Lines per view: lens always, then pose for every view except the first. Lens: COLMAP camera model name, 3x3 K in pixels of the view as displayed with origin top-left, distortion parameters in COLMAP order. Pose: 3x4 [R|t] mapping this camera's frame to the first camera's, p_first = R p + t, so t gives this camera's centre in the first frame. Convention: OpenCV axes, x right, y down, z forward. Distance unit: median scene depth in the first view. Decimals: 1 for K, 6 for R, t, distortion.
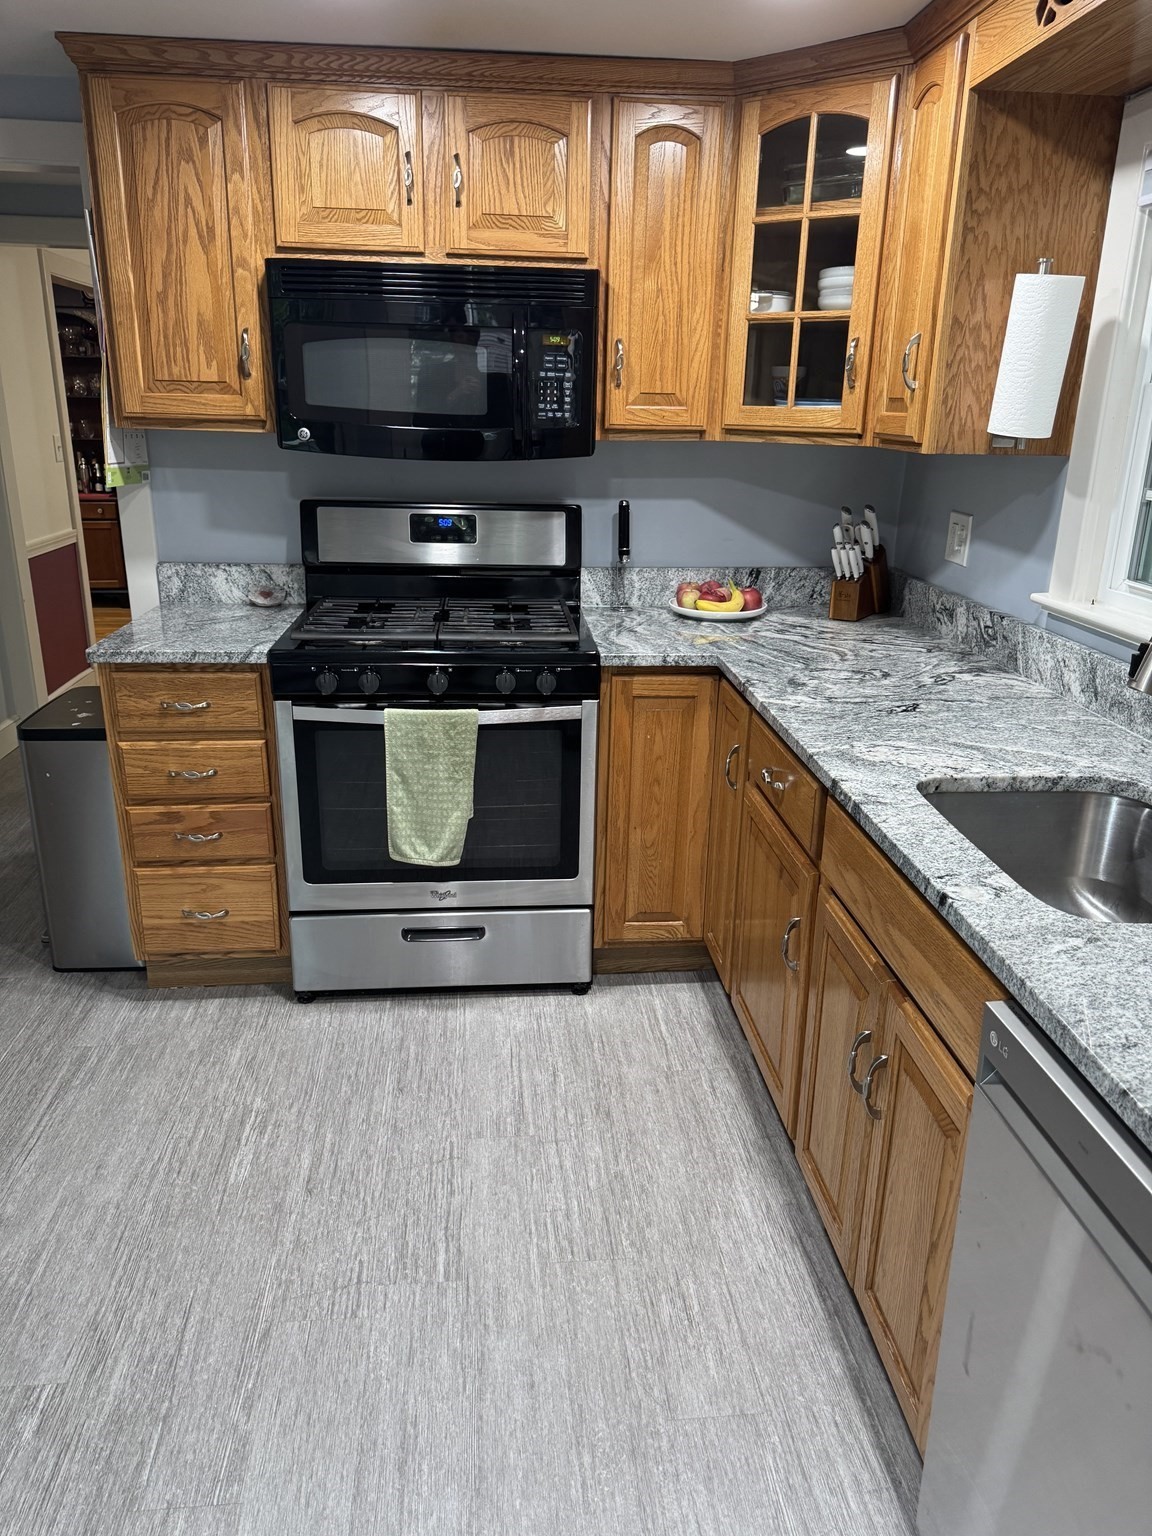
lens RADIAL K [[1087.1, 0, 576.0], [0, 1087.1, 768.0], [0, 0, 1]] dist [0.030981, 0.001121]
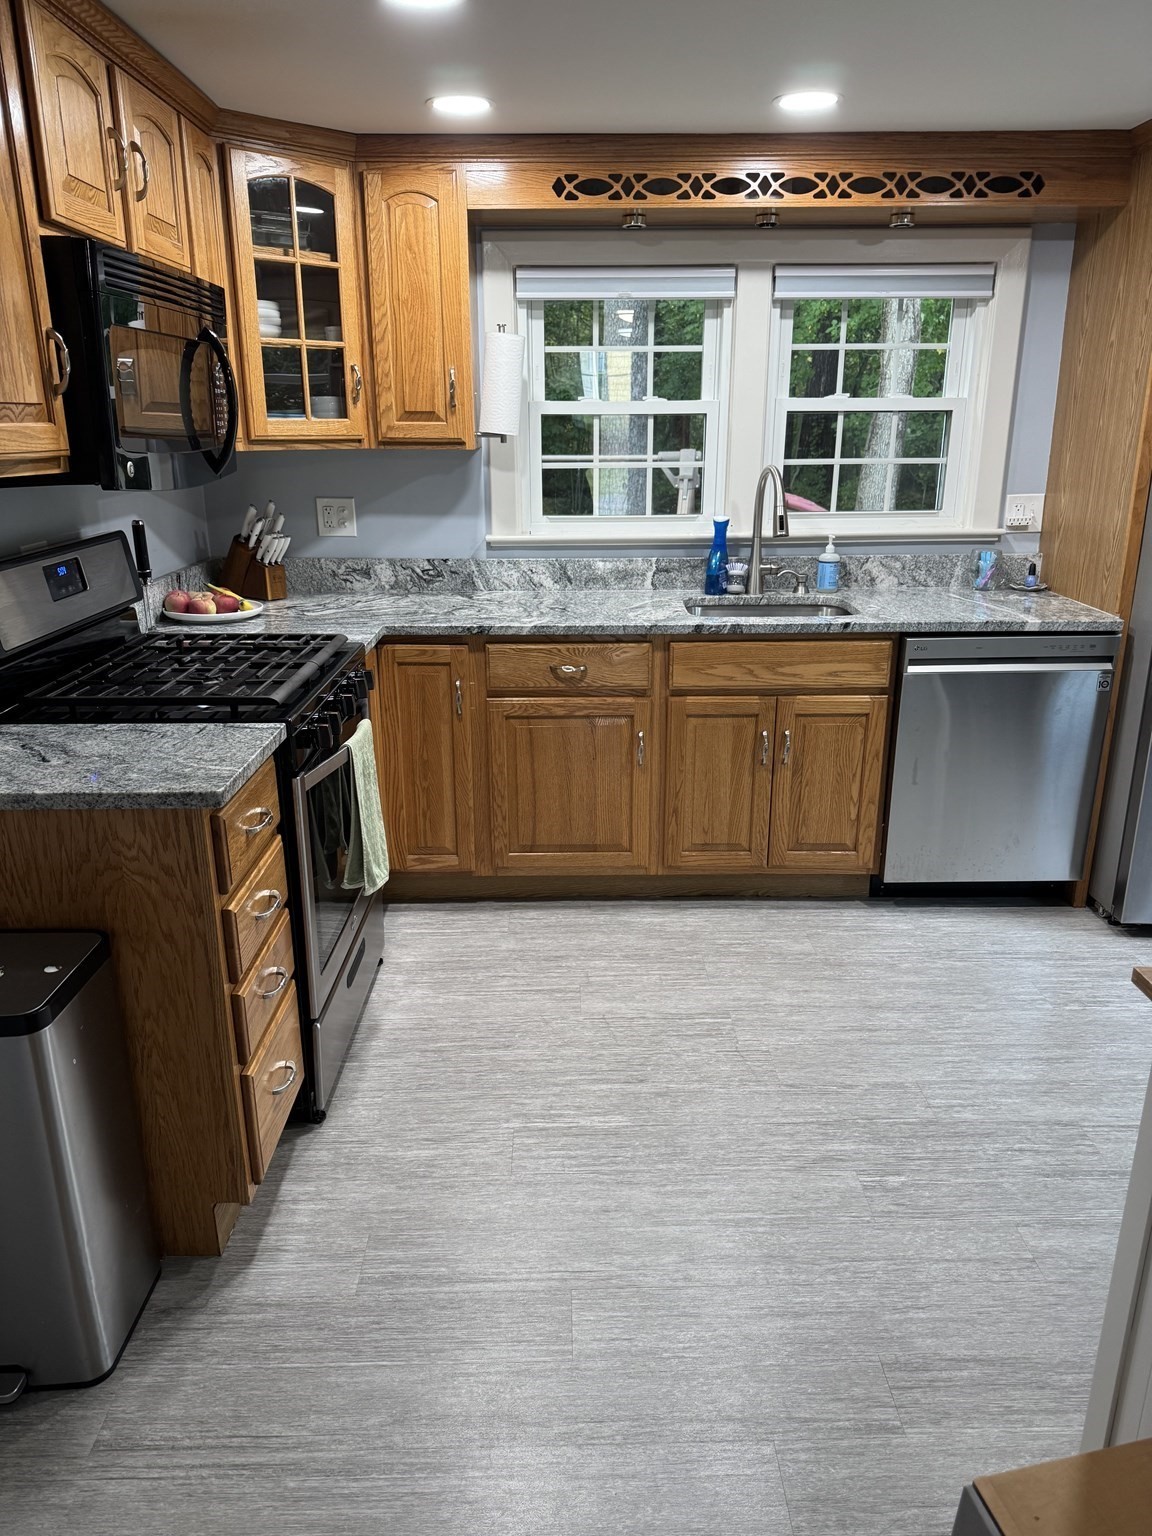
lens RADIAL K [[1062.9, 0, 576.0], [0, 1062.9, 768.0], [0, 0, 1]] dist [0.096264, -0.000198]
pose [[0.076872, -0.321466, 0.943796, -1.202728], [0.320962, 0.904187, 0.281833, -0.265154], [-0.943967, 0.281257, 0.172685, 0.746188]]
